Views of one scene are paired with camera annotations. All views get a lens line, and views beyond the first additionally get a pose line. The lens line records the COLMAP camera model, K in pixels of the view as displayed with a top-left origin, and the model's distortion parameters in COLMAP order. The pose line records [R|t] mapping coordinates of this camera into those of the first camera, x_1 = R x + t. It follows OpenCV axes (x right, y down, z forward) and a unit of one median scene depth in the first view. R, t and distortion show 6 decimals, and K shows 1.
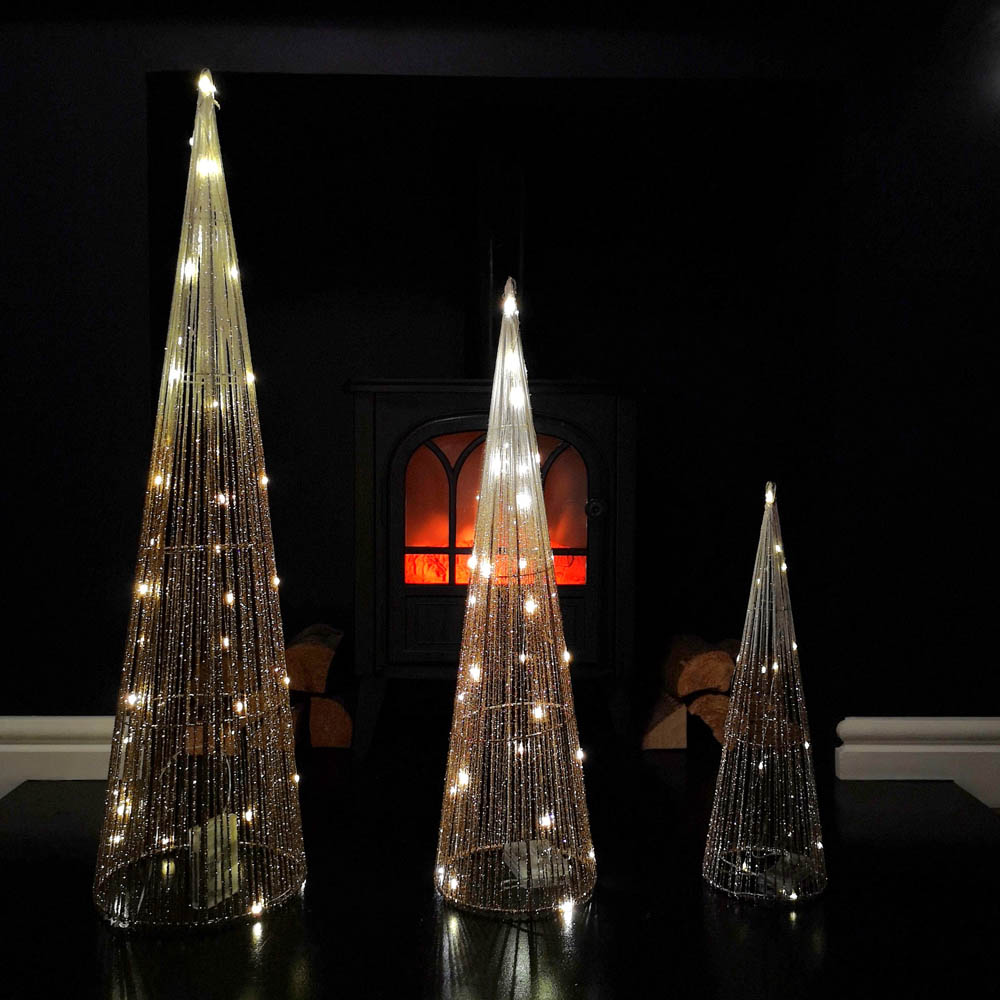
lens RADIAL K [[1208.7, 0, 502.7], [0, 1208.7, 502.6], [0, 0, 1]] dist [-0.030648, 0.000000]
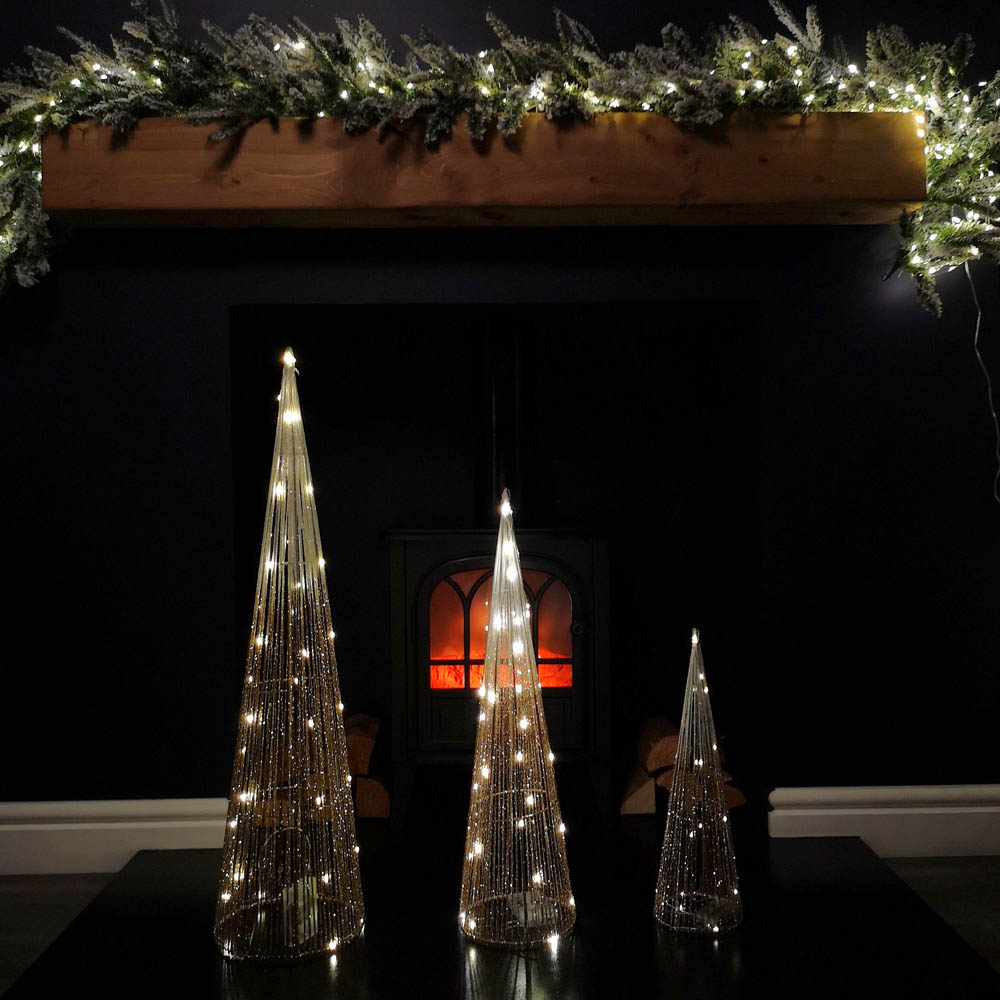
lens RADIAL K [[1208.7, 0, 523.2], [0, 1208.7, 489.2], [0, 0, 1]] dist [-0.030648, 0.000000]
pose [[0.999835, -0.016628, 0.007344, 0.015948], [0.016921, 0.998982, -0.041817, -0.123873], [-0.006641, 0.041935, 0.999098, -0.401134]]
